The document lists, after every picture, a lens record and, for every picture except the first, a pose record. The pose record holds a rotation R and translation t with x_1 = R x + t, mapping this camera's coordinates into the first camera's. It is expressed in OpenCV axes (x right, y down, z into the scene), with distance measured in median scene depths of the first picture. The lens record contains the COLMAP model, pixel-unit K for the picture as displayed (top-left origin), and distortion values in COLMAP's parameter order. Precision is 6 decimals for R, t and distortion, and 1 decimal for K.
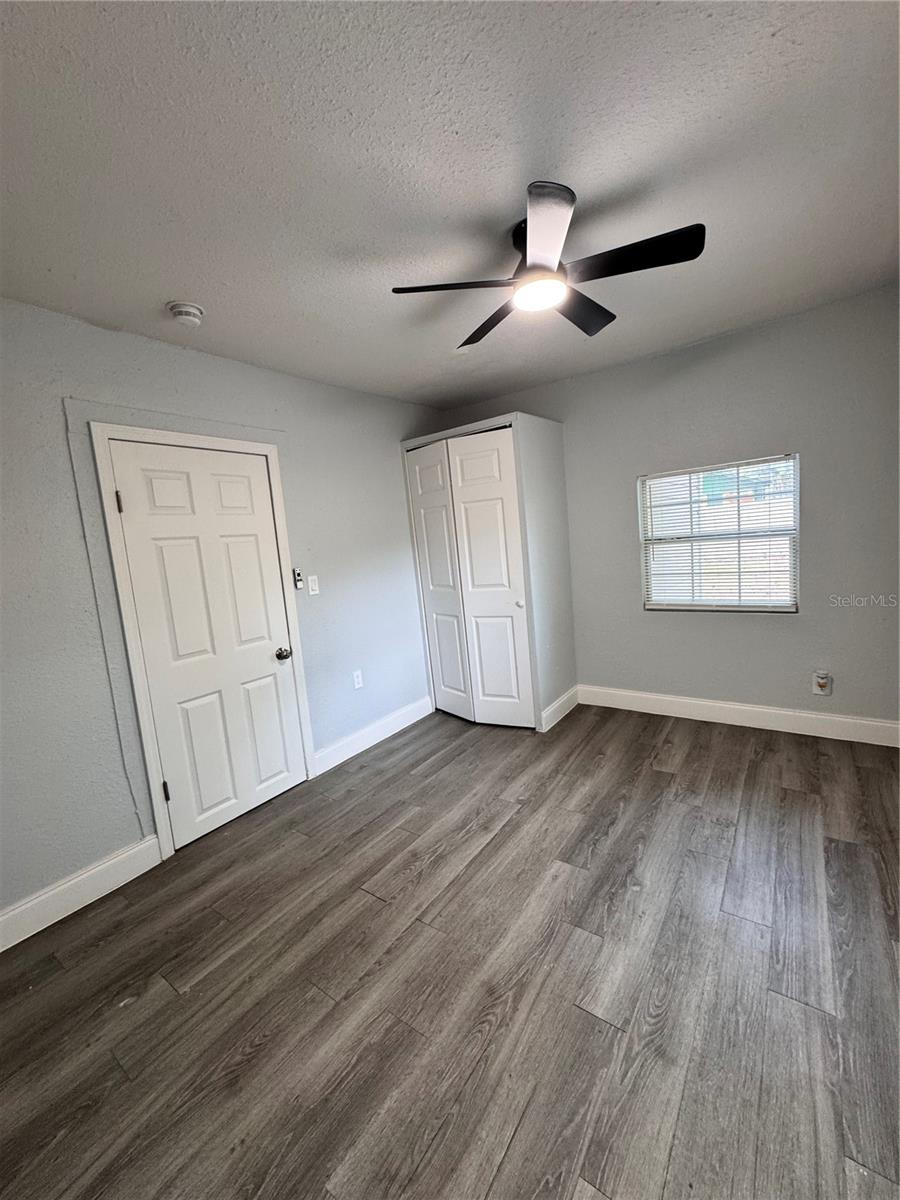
lens RADIAL K [[478.5, 0, 448.1], [0, 478.5, 594.5], [0, 0, 1]] dist [-0.002098, 0.000530]
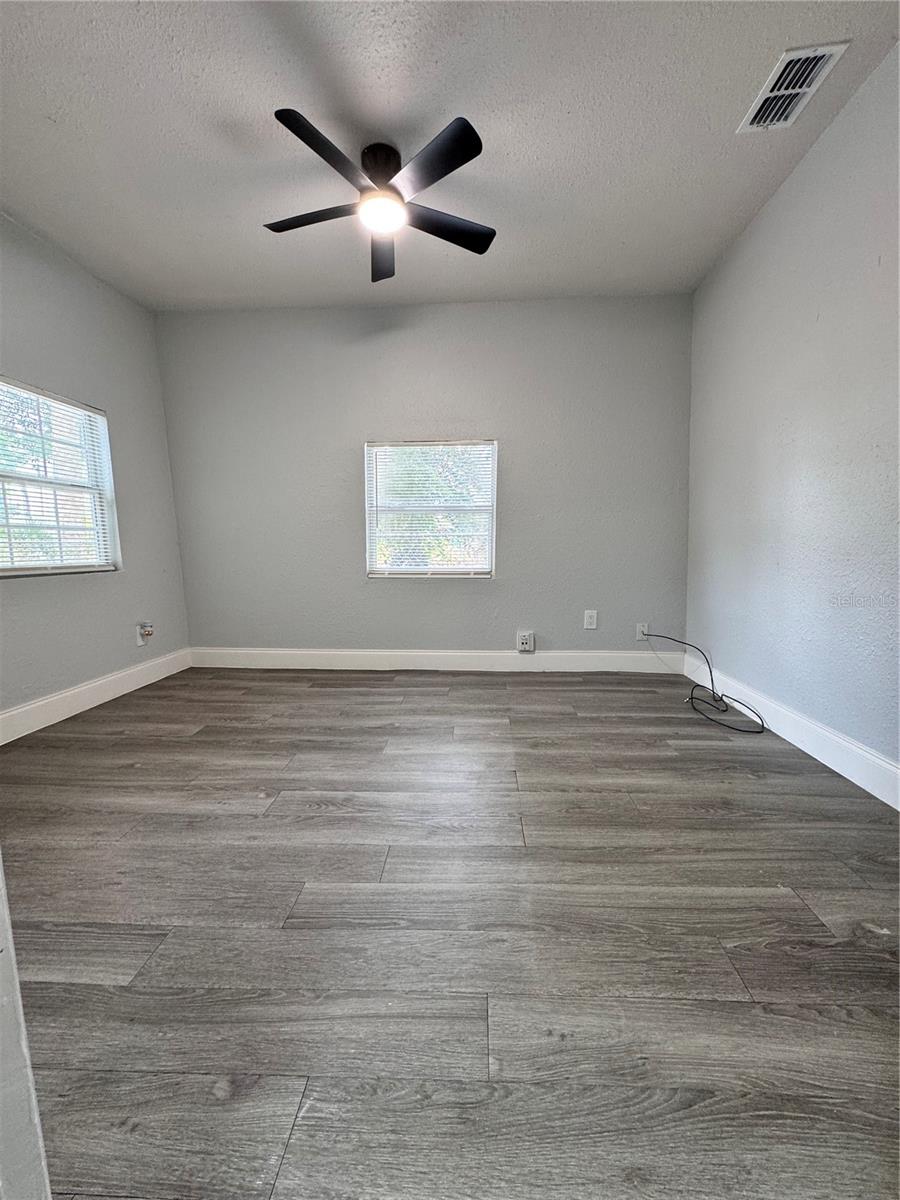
lens RADIAL K [[478.5, 0, 449.4], [0, 478.5, 599.5], [0, 0, 1]] dist [-0.002098, 0.000530]
pose [[-0.537429, 0.008970, 0.843261, -0.624353], [0.164585, 0.981830, 0.094450, 0.147625], [-0.827092, 0.189548, -0.529141, 1.205686]]
